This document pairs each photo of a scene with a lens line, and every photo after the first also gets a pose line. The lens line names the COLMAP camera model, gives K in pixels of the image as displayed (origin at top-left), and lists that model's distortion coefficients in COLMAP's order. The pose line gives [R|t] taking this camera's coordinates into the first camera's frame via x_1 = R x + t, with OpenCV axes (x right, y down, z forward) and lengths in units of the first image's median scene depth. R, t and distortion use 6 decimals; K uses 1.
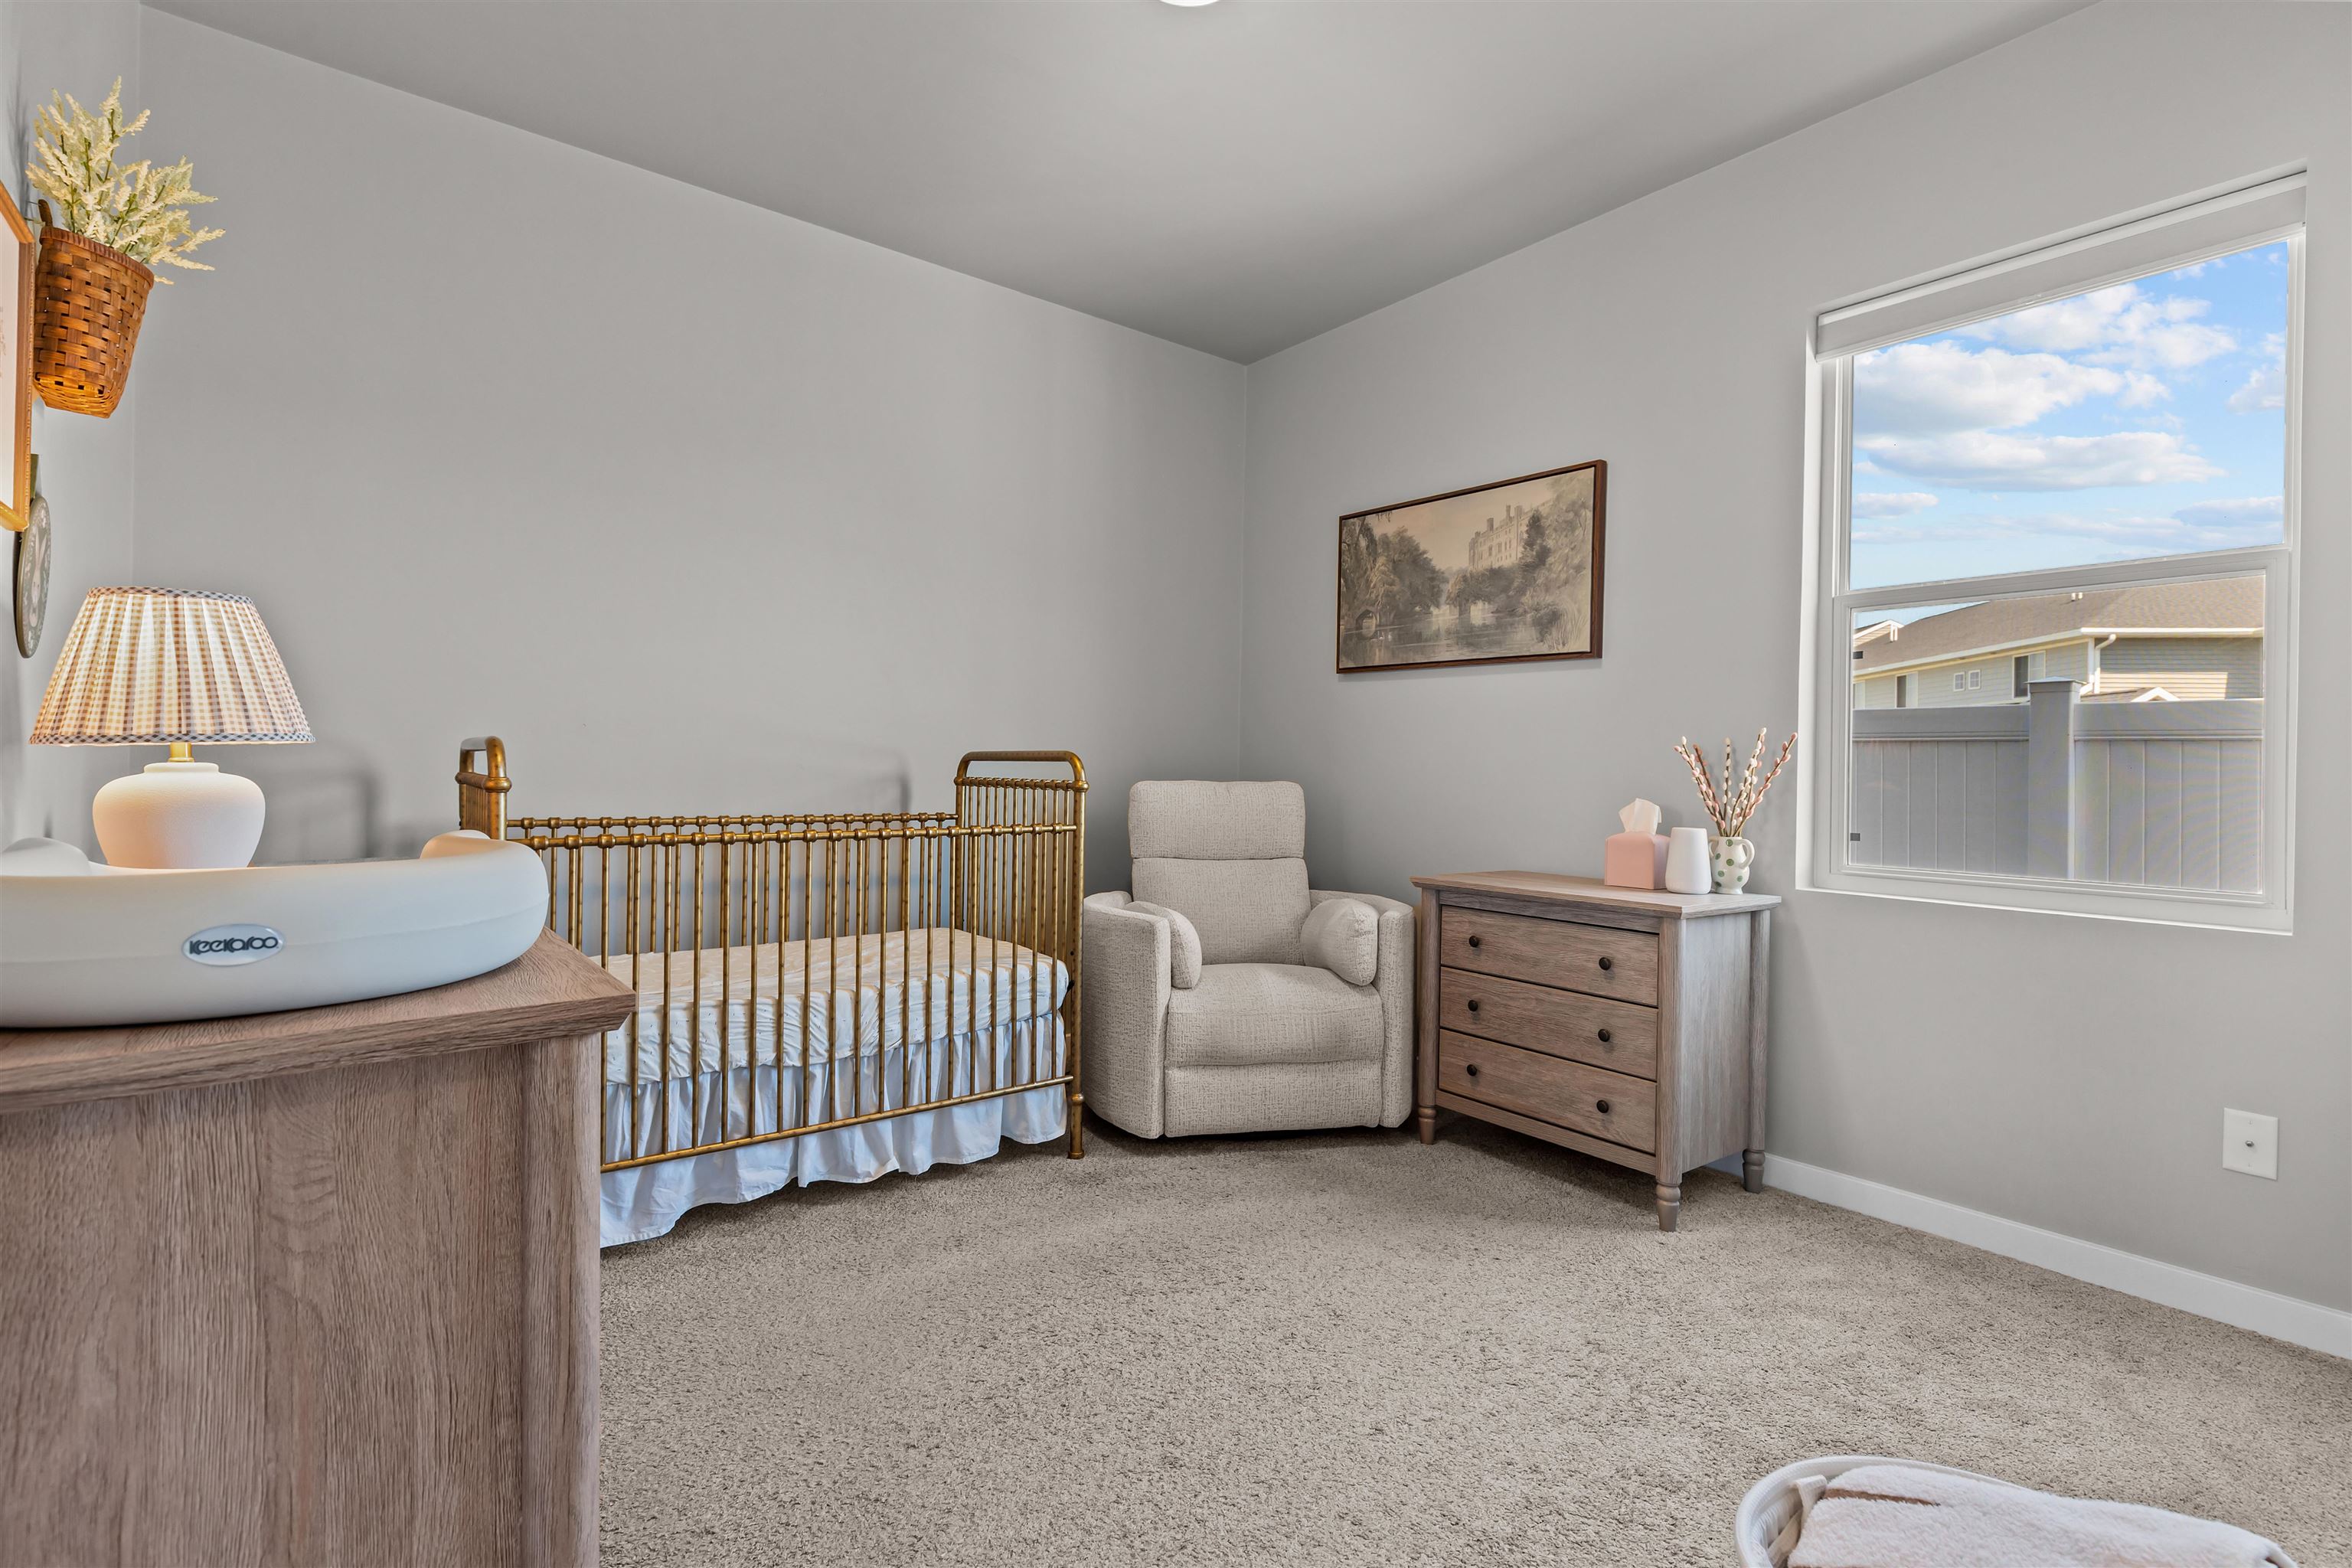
lens RADIAL K [[1059.1, 0, 1177.0], [0, 1059.1, 772.0], [0, 0, 1]] dist [0.011515, -0.002636]
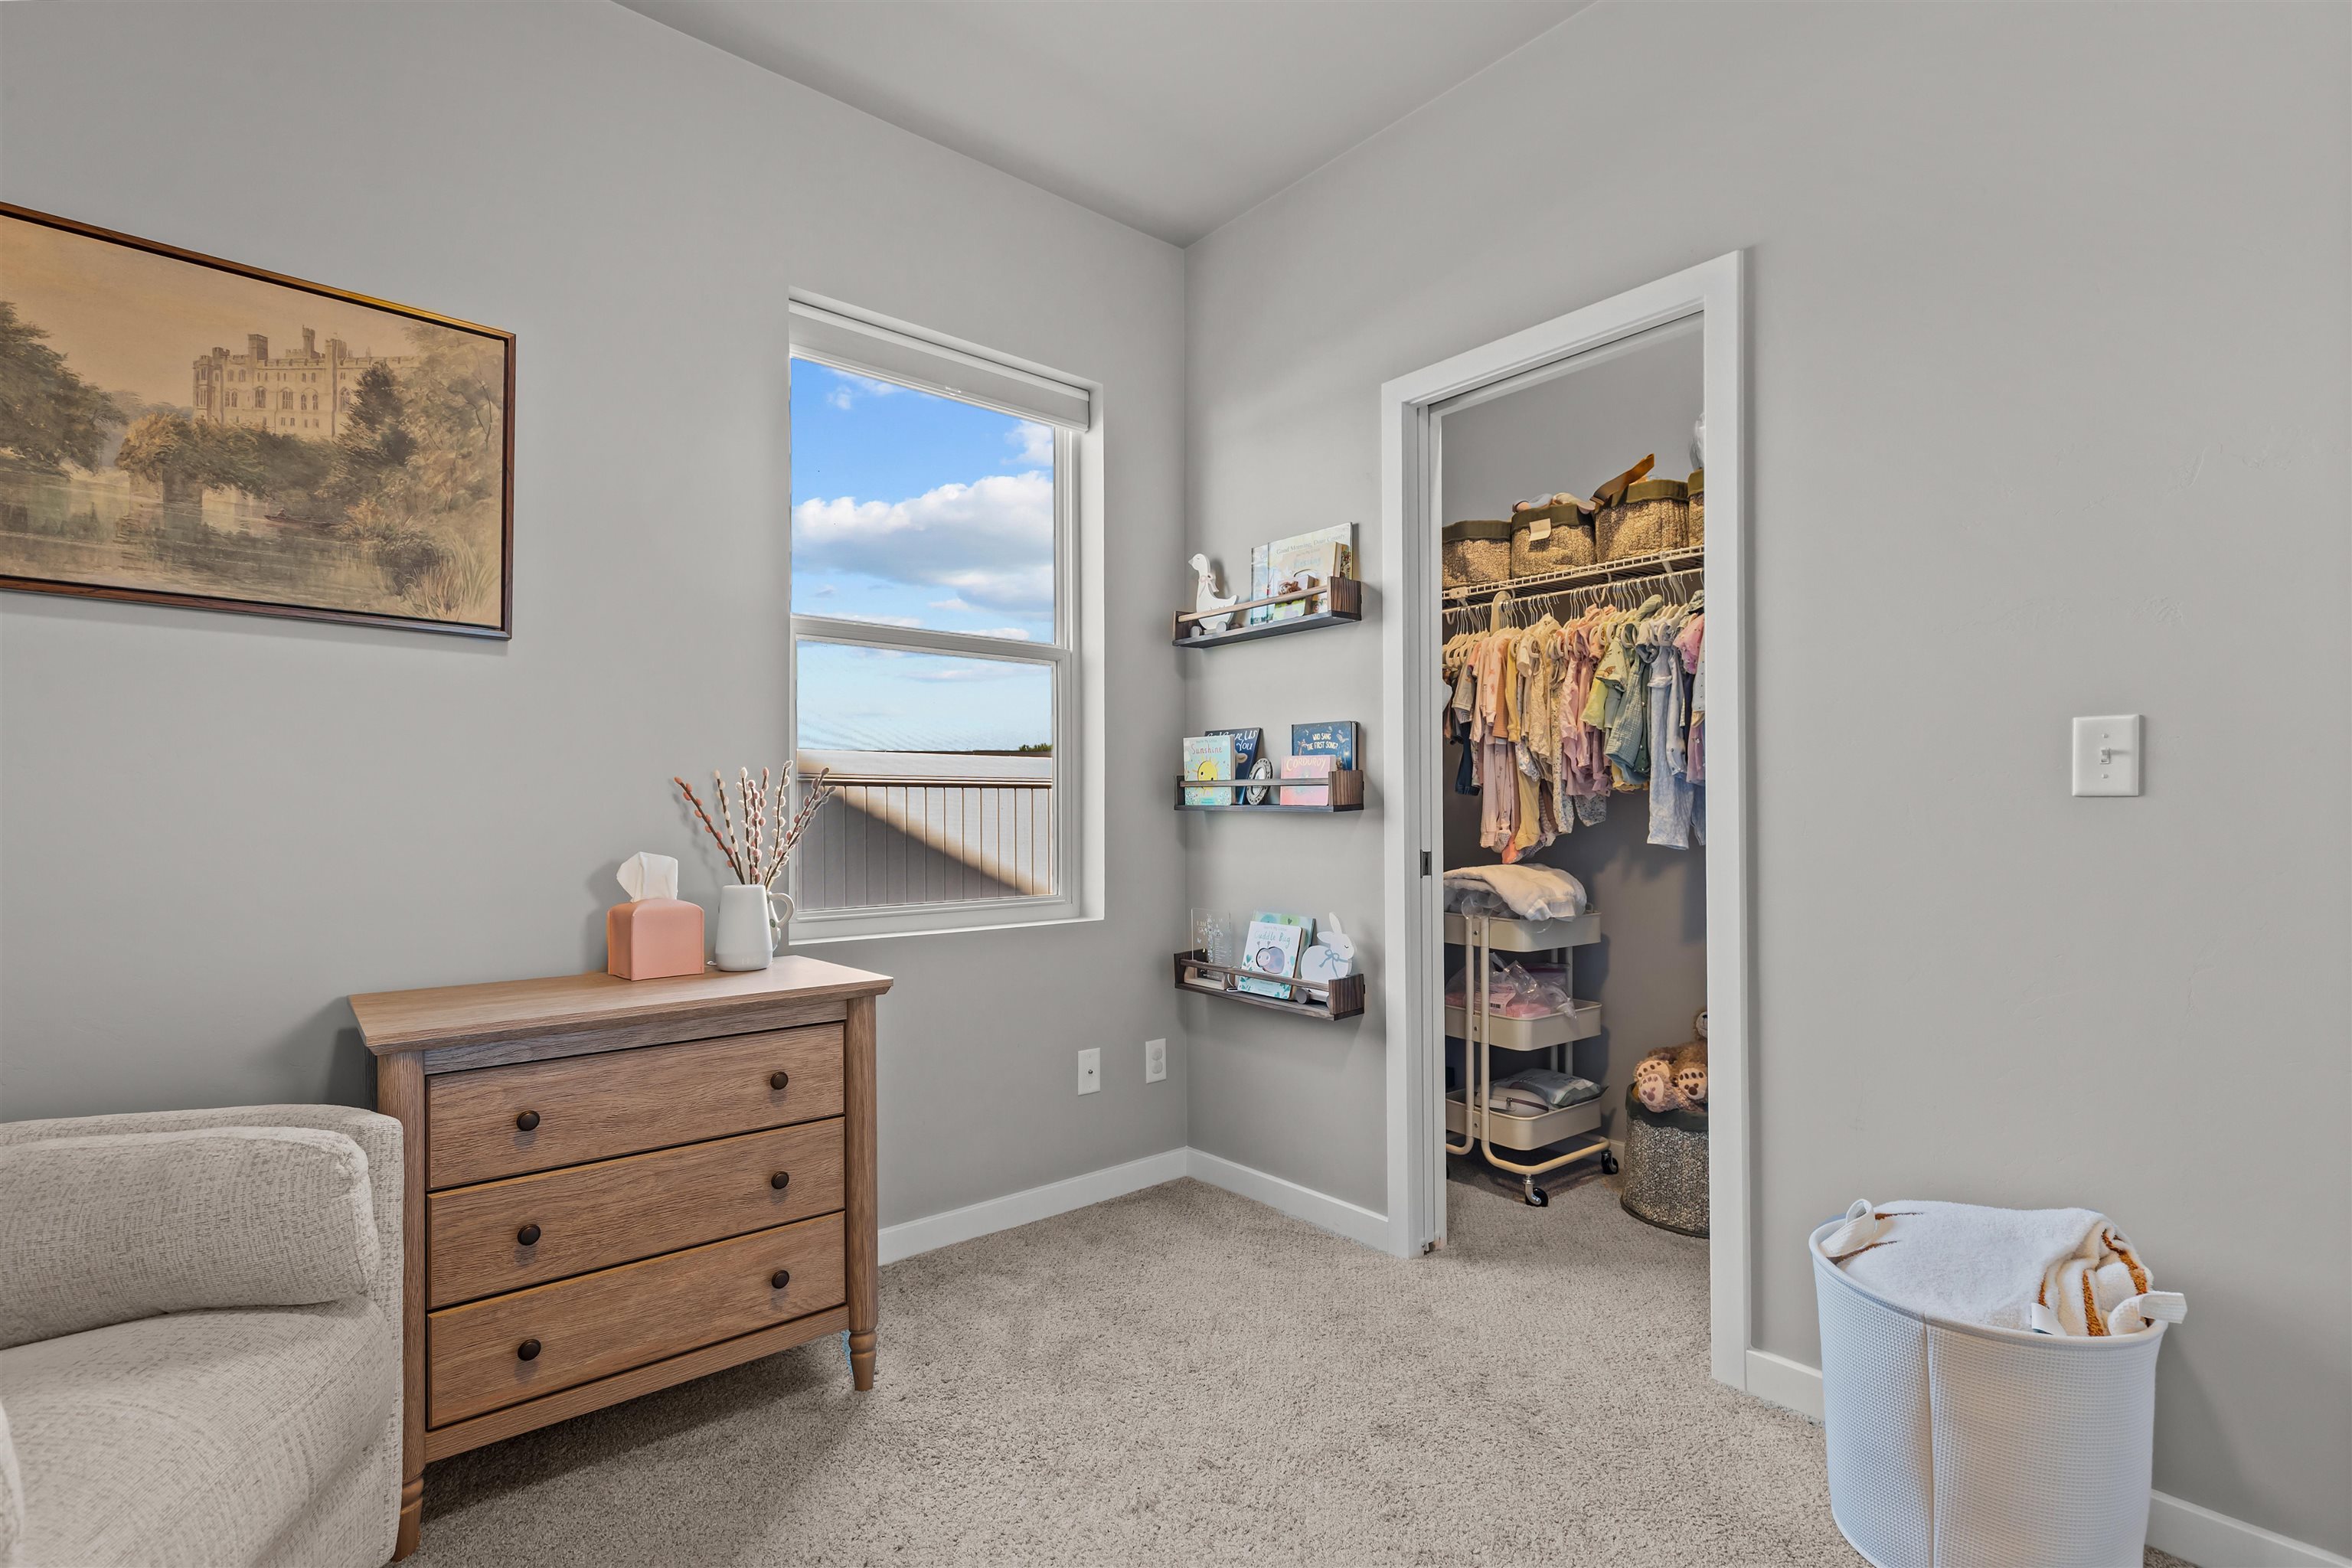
lens RADIAL K [[1059.1, 0, 1194.3], [0, 1059.1, 815.5], [0, 0, 1]] dist [0.011515, -0.002636]
pose [[-0.015692, -0.015825, 0.999752, -0.258782], [0.009255, 0.999830, 0.015971, -0.006958], [-0.999834, 0.009503, -0.015543, 0.588647]]
